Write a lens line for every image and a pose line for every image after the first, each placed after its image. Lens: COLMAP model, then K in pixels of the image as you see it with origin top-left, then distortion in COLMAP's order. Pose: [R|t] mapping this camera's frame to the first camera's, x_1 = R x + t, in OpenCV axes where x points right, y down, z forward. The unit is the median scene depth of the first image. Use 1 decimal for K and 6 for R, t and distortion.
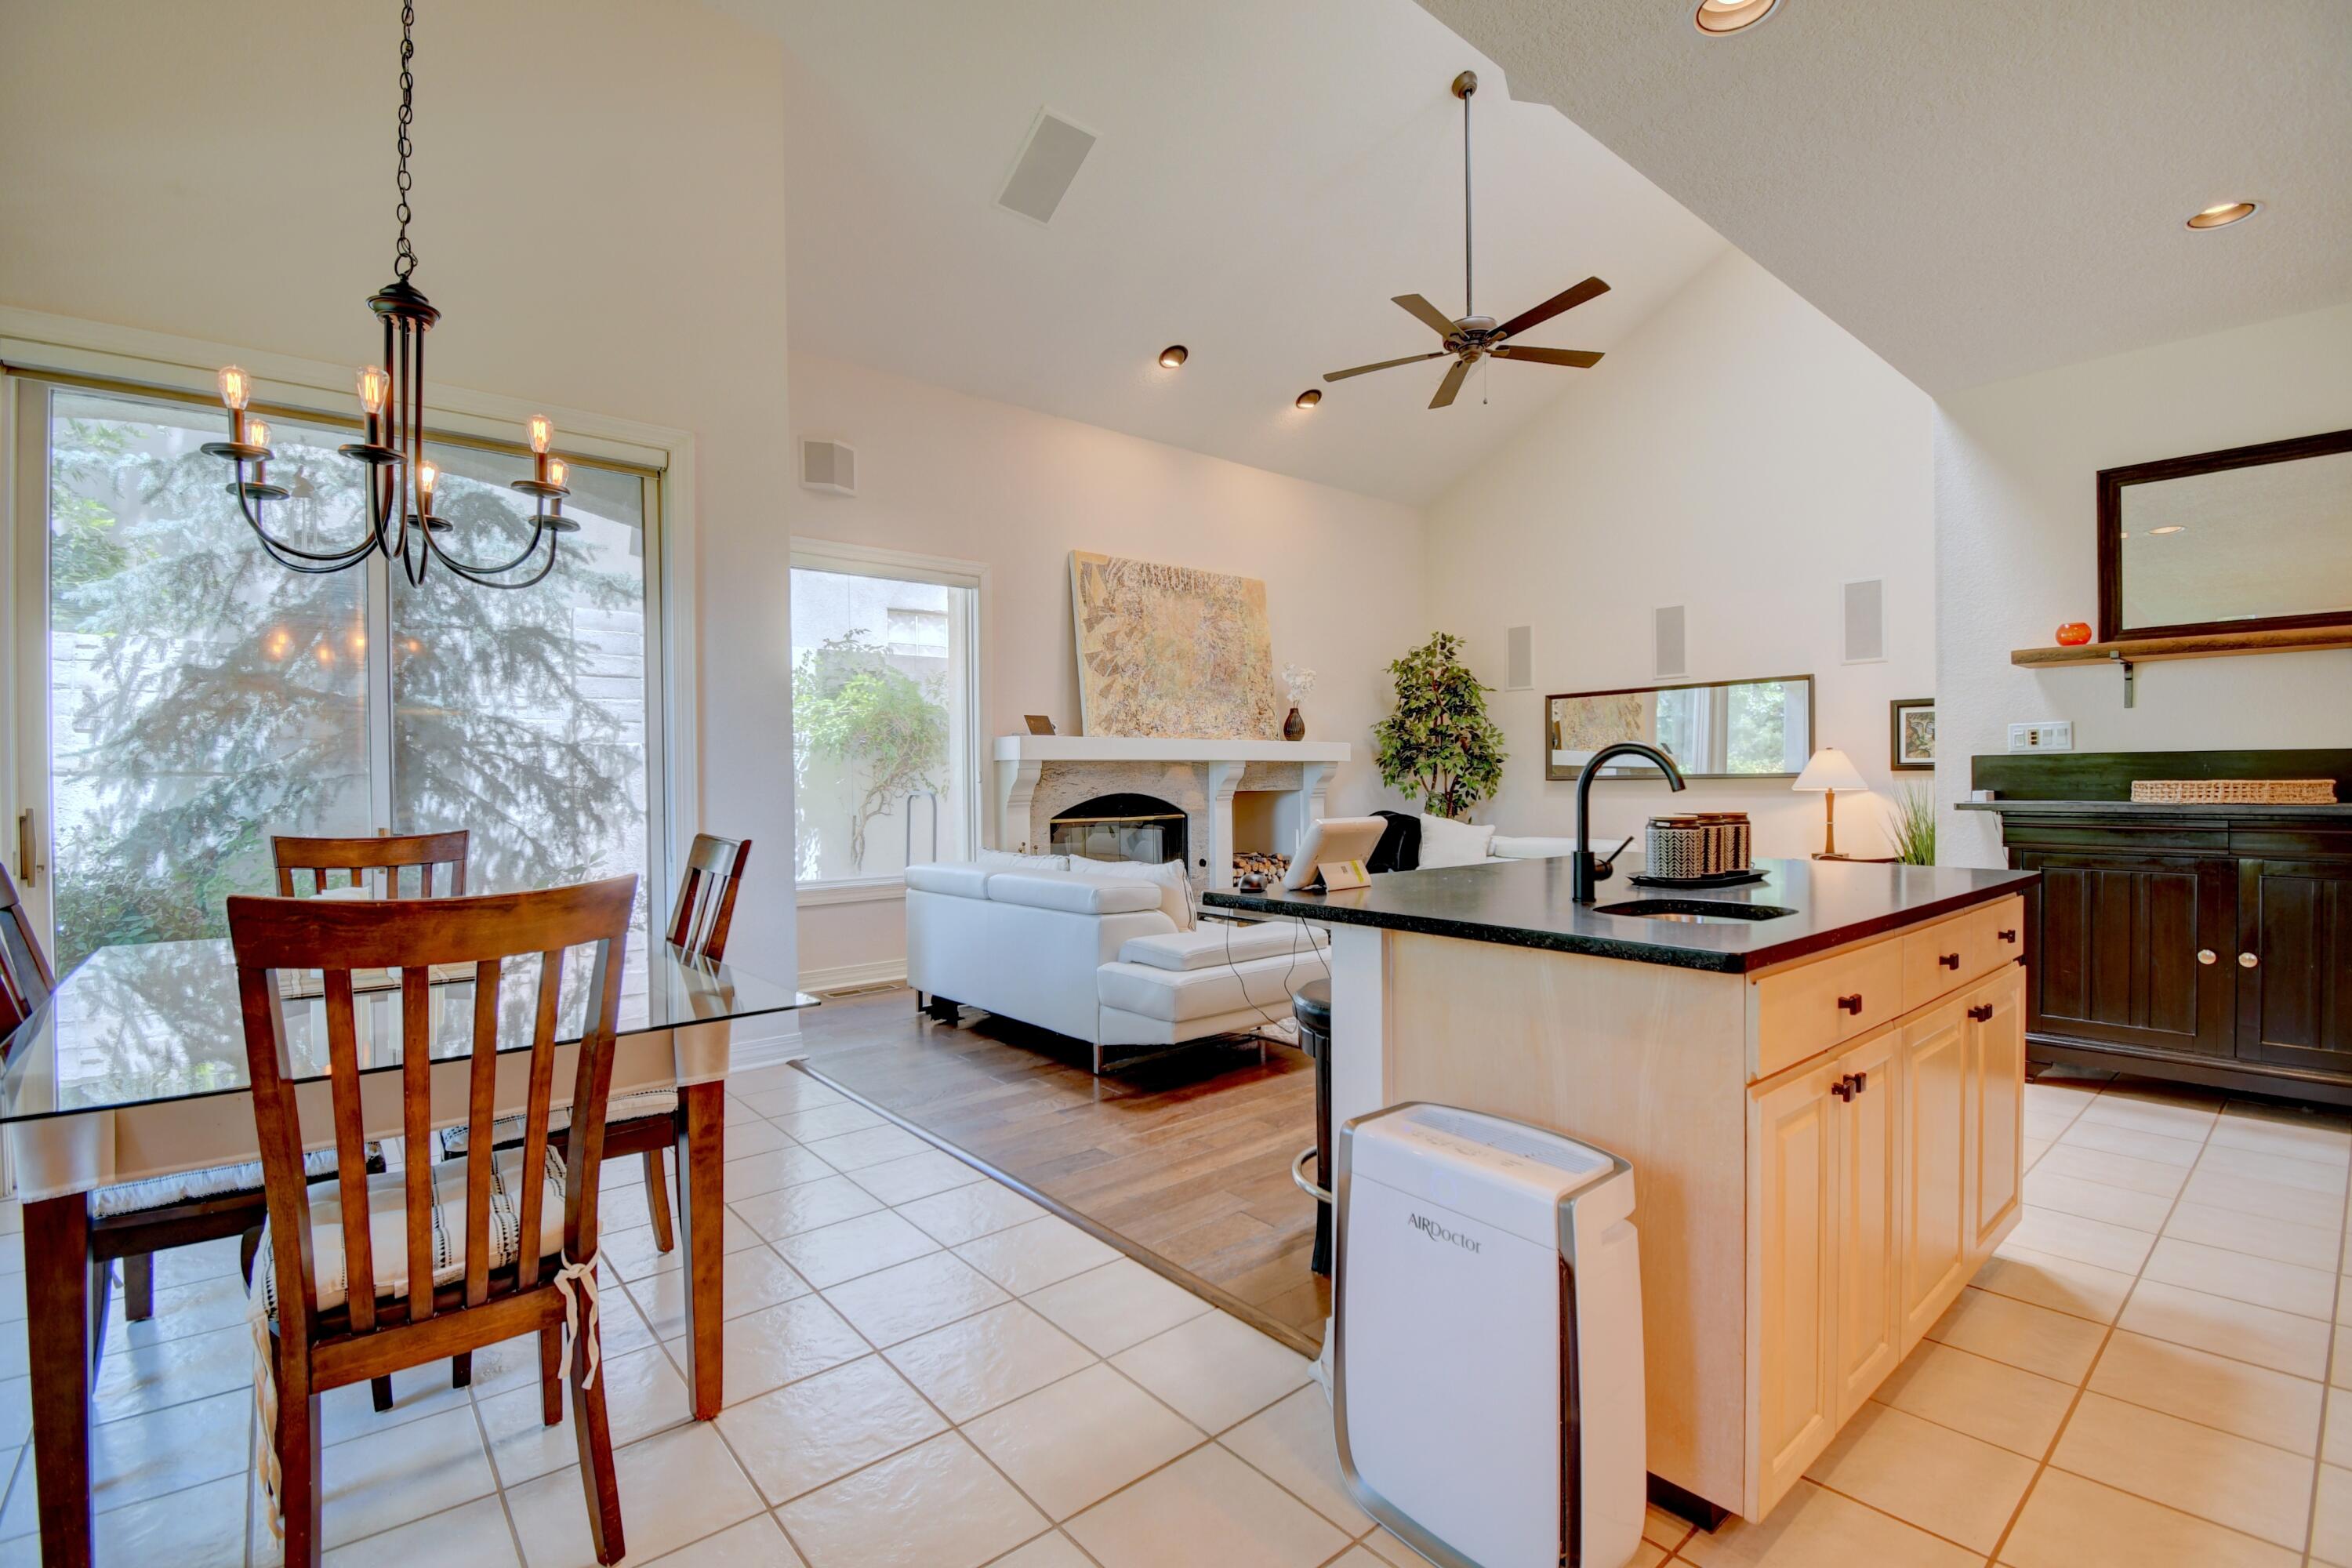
lens RADIAL K [[1054.4, 0, 1178.4], [0, 1054.4, 791.0], [0, 0, 1]] dist [-0.023184, -0.000588]
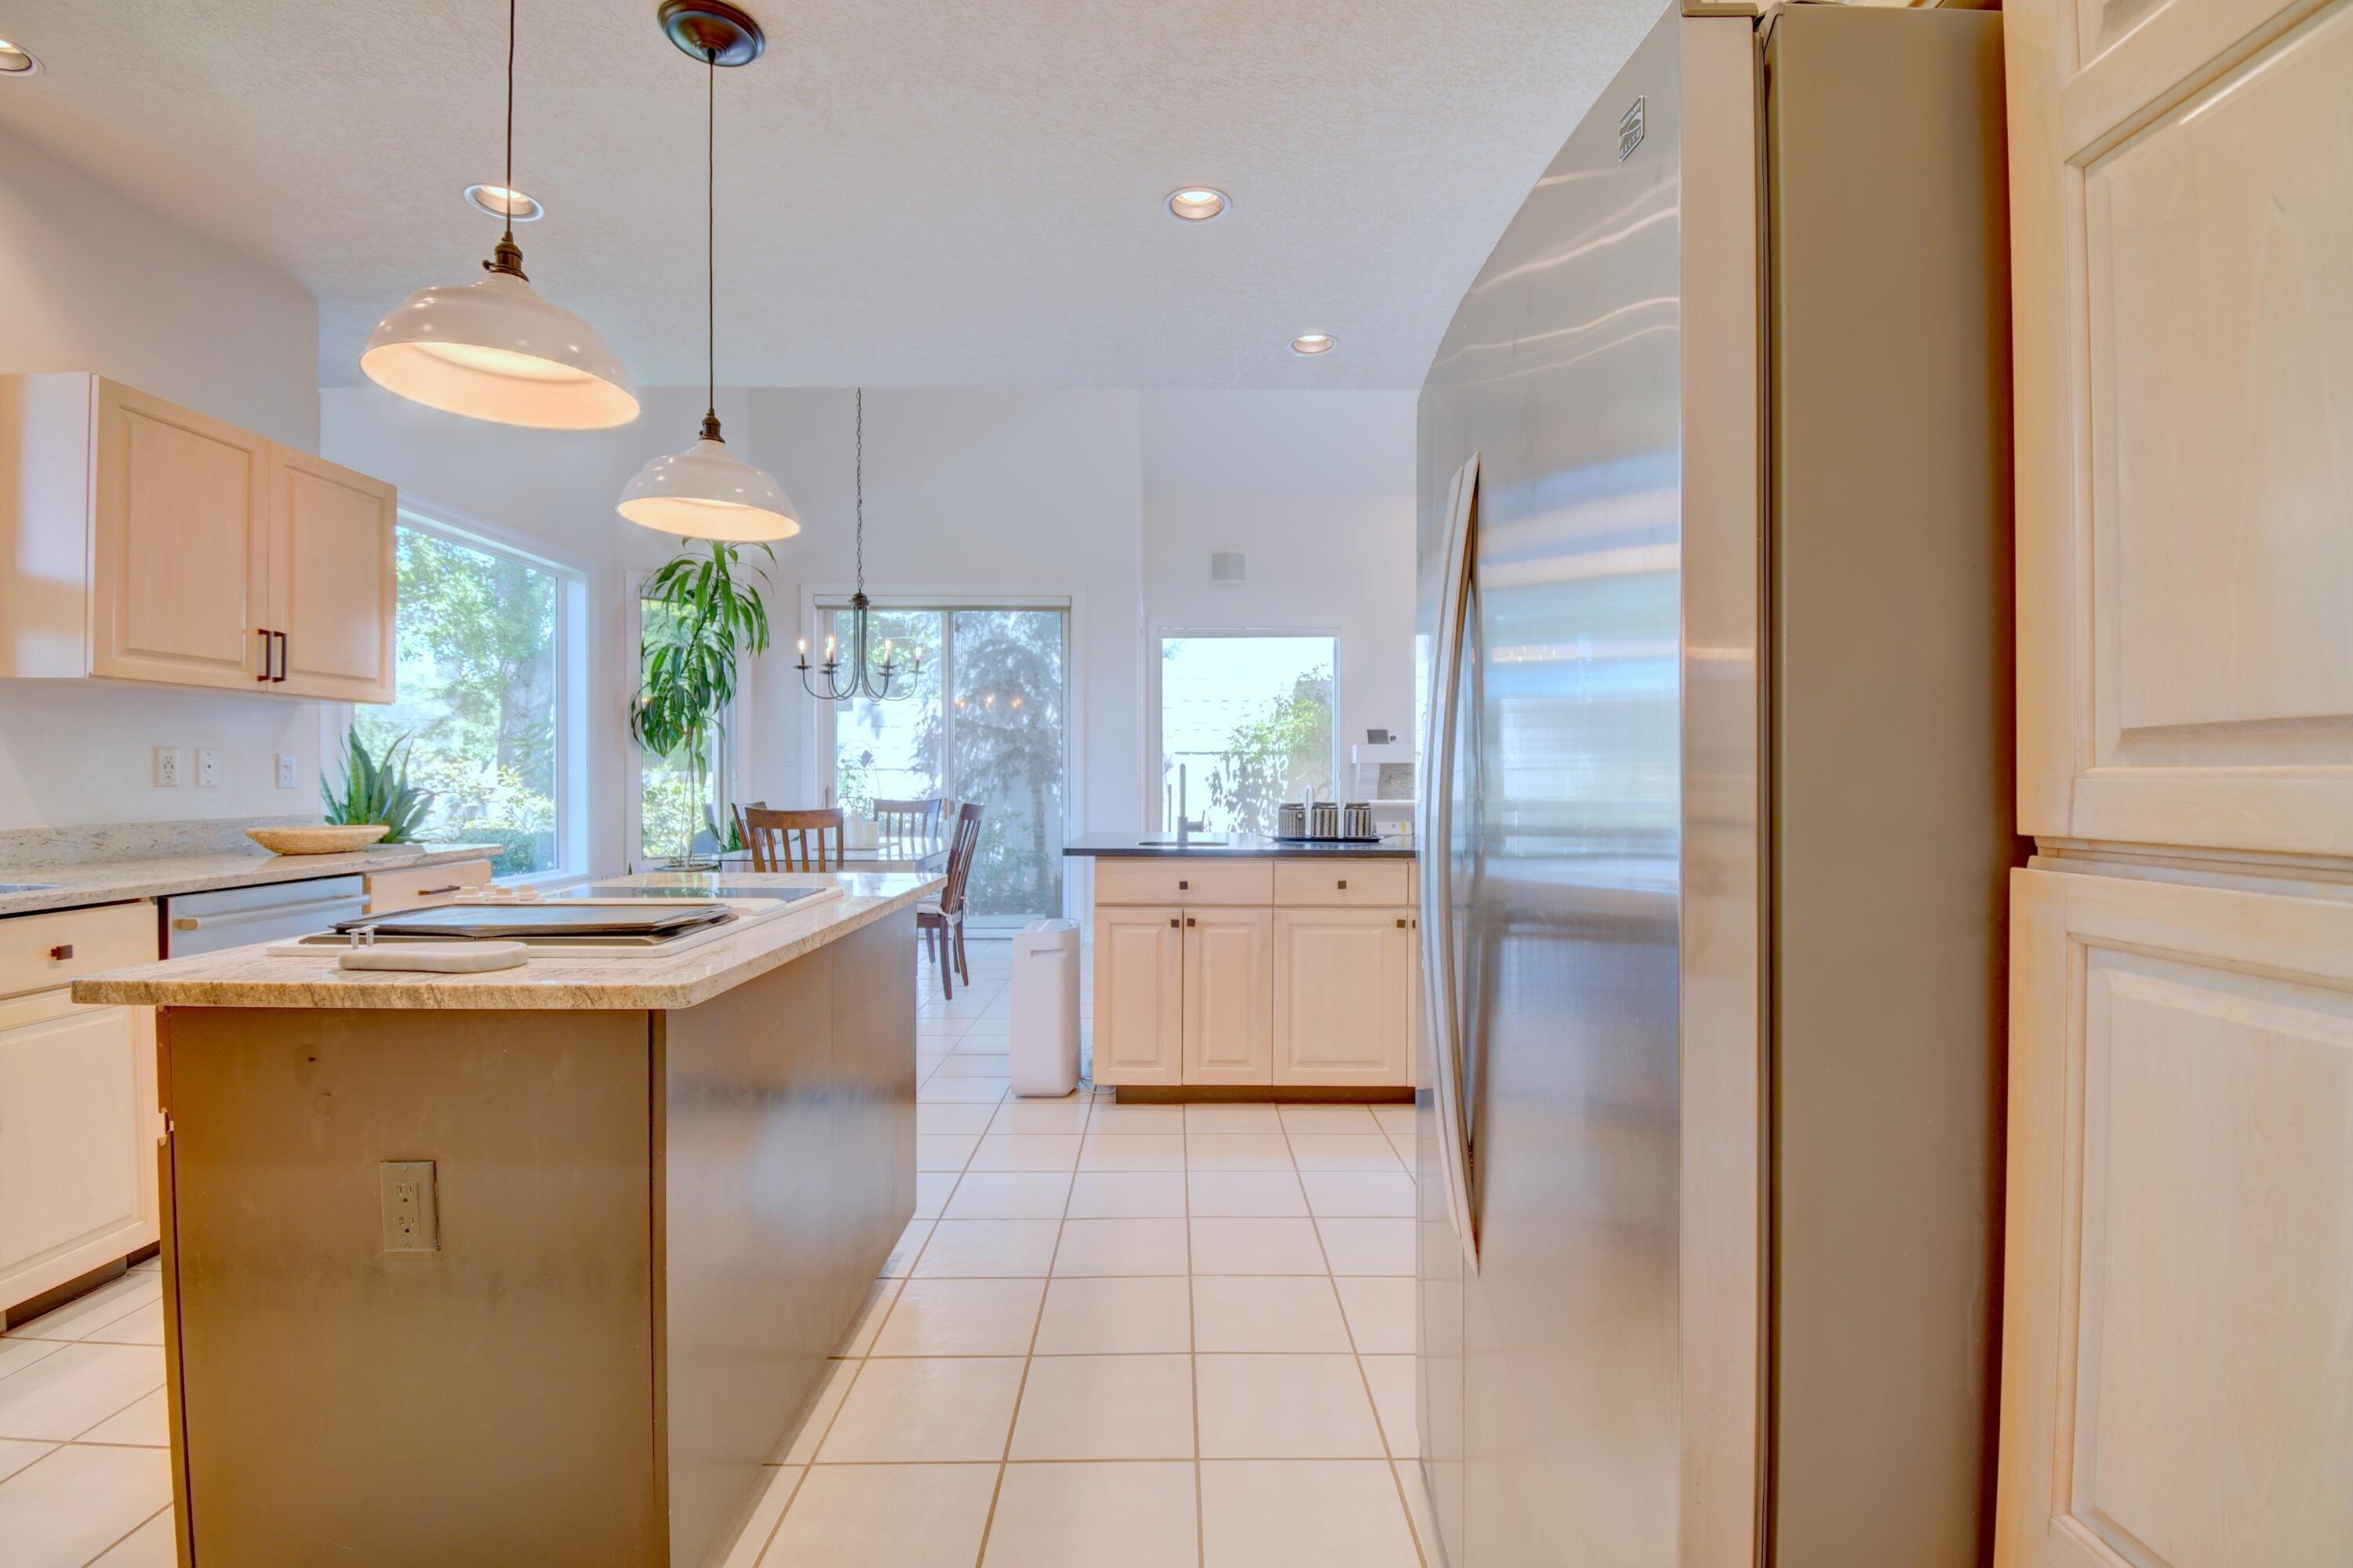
lens RADIAL K [[1054.9, 0, 1173.1], [0, 1054.9, 780.3], [0, 0, 1]] dist [-0.023184, -0.000588]
pose [[0.766340, 0.009433, -0.642366, 0.578178], [-0.012384, 0.999923, -0.000091, -0.005291], [0.642316, 0.008025, 0.766398, -0.201355]]
